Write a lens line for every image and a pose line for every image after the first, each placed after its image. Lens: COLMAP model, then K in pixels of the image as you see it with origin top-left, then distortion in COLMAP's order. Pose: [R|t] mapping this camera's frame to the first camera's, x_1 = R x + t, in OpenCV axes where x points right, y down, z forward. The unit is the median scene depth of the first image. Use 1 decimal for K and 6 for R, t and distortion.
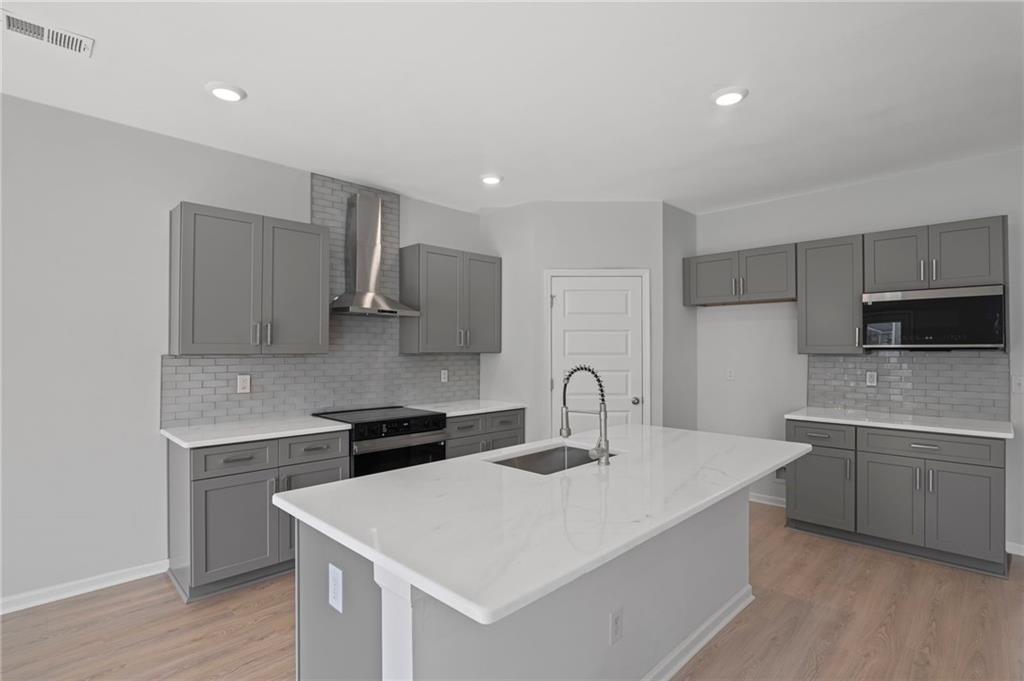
lens RADIAL K [[491.7, 0, 514.5], [0, 491.7, 345.0], [0, 0, 1]] dist [-0.021066, -0.000193]
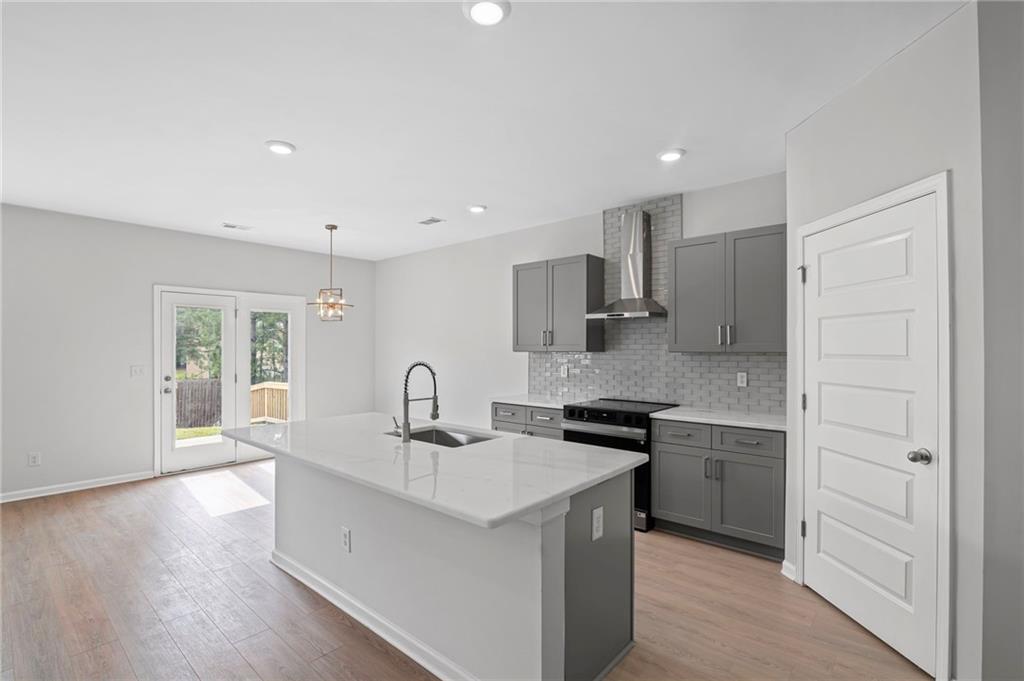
lens RADIAL K [[472.6, 0, 509.3], [0, 472.6, 341.7], [0, 0, 1]] dist [-0.019950, 0.002338]
pose [[0.064746, -0.013094, -0.997816, 0.753071], [0.011029, 0.999862, -0.012405, 0.003727], [0.997841, -0.010202, 0.064881, 0.629230]]
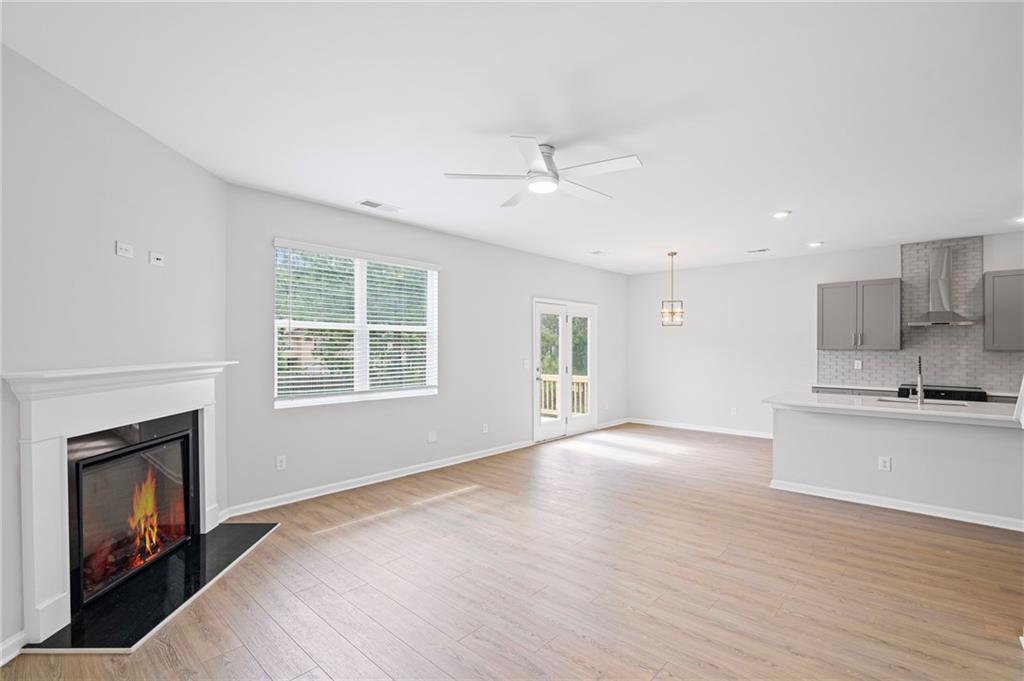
lens RADIAL K [[472.6, 0, 515.4], [0, 472.6, 342.3], [0, 0, 1]] dist [-0.019950, 0.002338]
pose [[0.043653, -0.007105, -0.999022, 1.096964], [0.007888, 0.999946, -0.006767, -0.007543], [0.999016, -0.007585, 0.043706, -0.408428]]
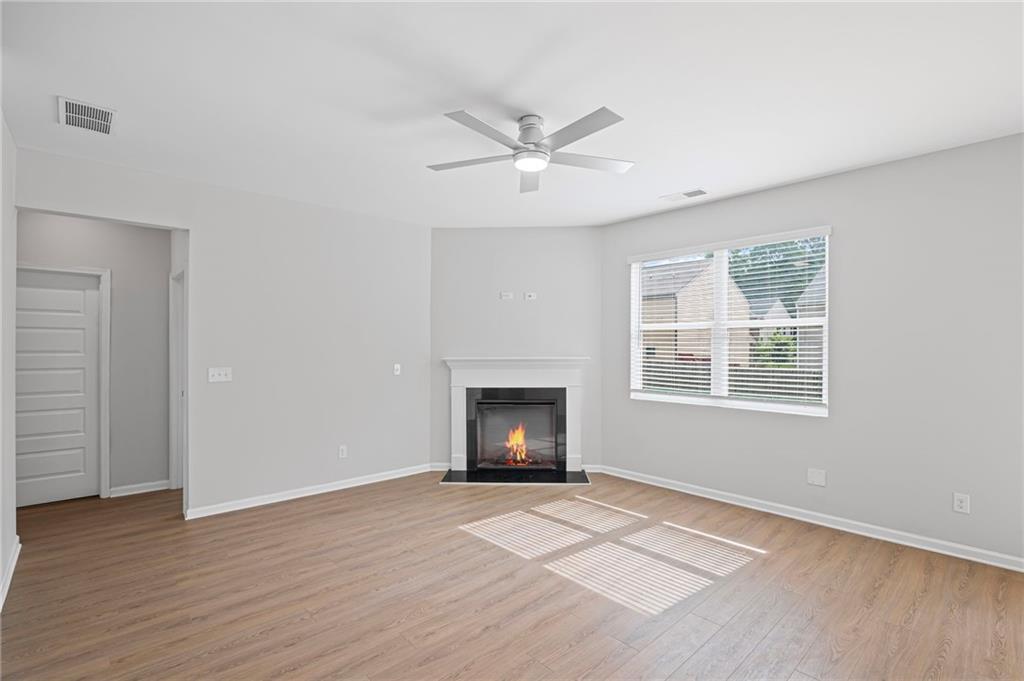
lens RADIAL K [[472.6, 0, 508.0], [0, 472.6, 342.2], [0, 0, 1]] dist [-0.019950, 0.002338]
pose [[-0.998247, 0.001211, 0.059173, 0.283888], [0.000026, 0.999800, -0.020014, 0.003608], [-0.059186, -0.019977, -0.998047, 0.383552]]
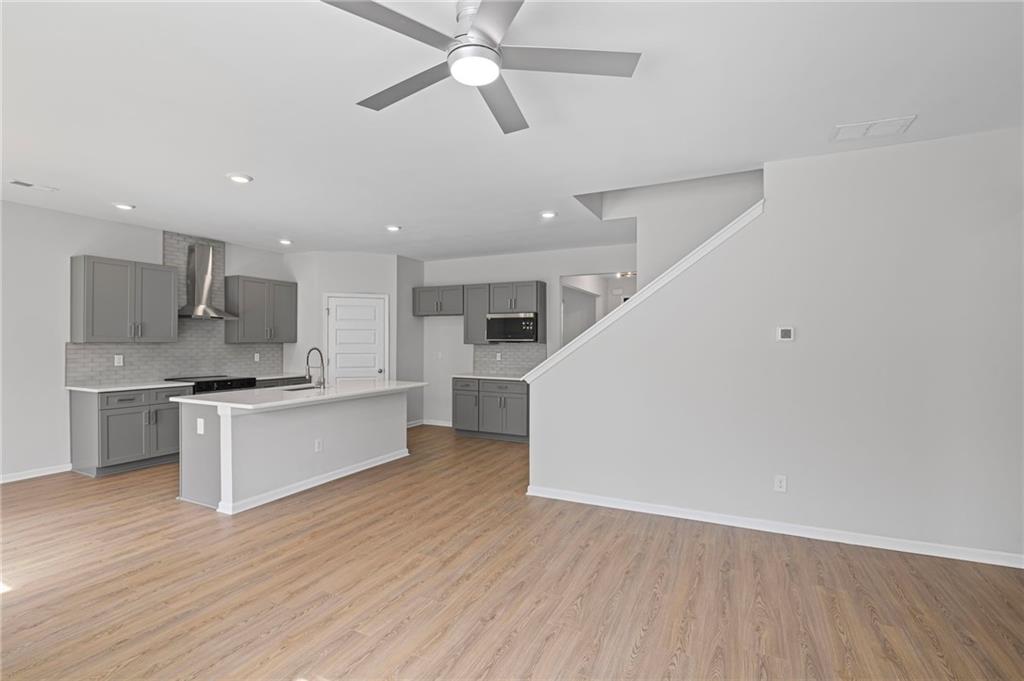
lens RADIAL K [[472.6, 0, 514.4], [0, 472.6, 343.3], [0, 0, 1]] dist [-0.019950, 0.002338]
pose [[0.946613, 0.003803, 0.322351, 0.175921], [-0.008235, 0.999889, 0.012387, -0.007773], [-0.322268, -0.014380, 0.946539, -0.793378]]
